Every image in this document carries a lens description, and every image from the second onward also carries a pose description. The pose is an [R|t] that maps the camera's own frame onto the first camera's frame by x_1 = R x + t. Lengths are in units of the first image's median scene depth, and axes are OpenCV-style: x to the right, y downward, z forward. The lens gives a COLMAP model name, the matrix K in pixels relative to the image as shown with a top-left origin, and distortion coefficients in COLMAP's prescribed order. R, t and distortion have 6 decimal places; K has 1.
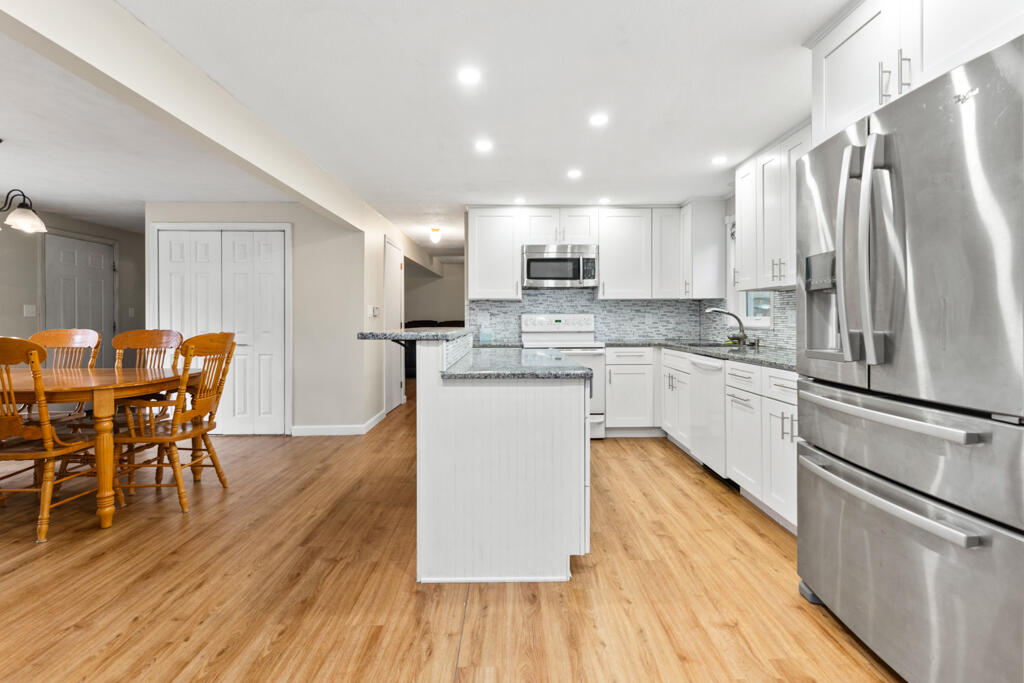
lens RADIAL K [[496.5, 0, 516.9], [0, 496.5, 320.4], [0, 0, 1]] dist [0.002585, -0.000057]
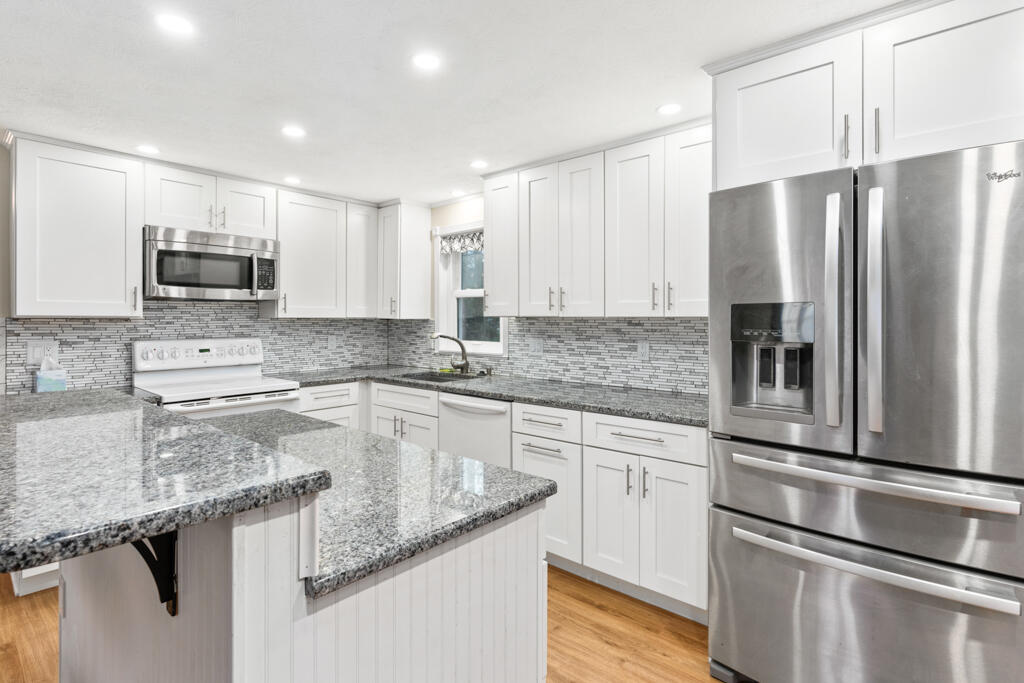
lens RADIAL K [[505.0, 0, 528.8], [0, 505.0, 320.3], [0, 0, 1]] dist [0.000009, 0.000636]
pose [[0.659573, 0.004909, 0.751625, -0.138036], [-0.000793, 0.999983, -0.005836, -0.036319], [-0.751640, 0.003253, 0.659565, 0.266139]]
